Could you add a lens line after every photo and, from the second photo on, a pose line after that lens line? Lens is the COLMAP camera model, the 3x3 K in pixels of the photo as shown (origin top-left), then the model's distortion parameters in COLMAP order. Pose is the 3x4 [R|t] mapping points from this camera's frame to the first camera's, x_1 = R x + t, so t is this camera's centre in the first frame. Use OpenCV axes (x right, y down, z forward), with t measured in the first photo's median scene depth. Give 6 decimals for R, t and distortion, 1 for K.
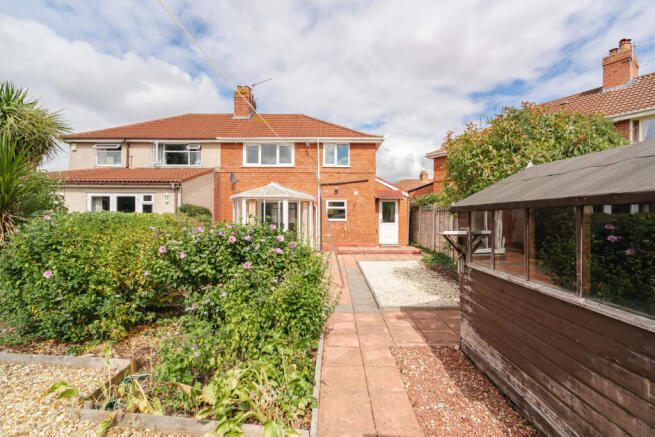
lens RADIAL K [[300.5, 0, 327.5], [0, 300.5, 218.5], [0, 0, 1]] dist [0.004111, 0.000607]
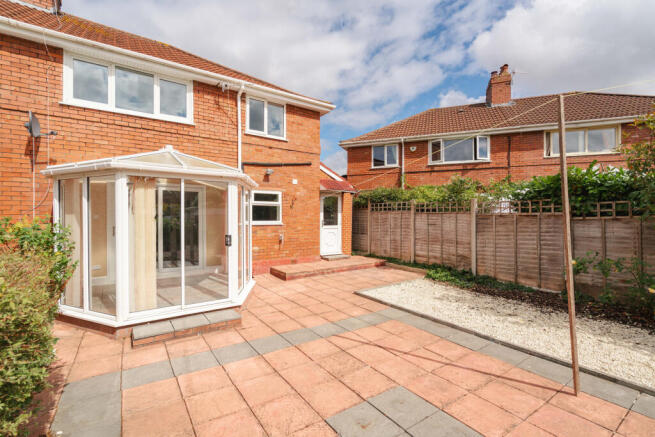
lens RADIAL K [[296.8, 0, 327.8], [0, 296.8, 213.5], [0, 0, 1]] dist [0.000808, 0.000338]
pose [[0.804774, 0.000390, 0.593582, -0.229320], [0.005743, 0.999948, -0.008444, -0.008944], [-0.593554, 0.010204, 0.804729, 0.432431]]
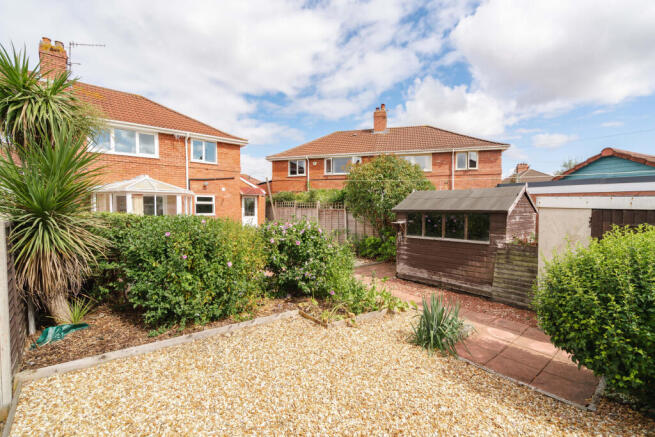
lens RADIAL K [[302.6, 0, 327.5], [0, 302.6, 218.5], [0, 0, 1]] dist [-0.023775, -0.000012]
pose [[0.742643, -0.028873, 0.669064, -0.347519], [0.010603, 0.999452, 0.031361, -0.010076], [-0.669603, -0.016196, 0.742543, -0.045522]]
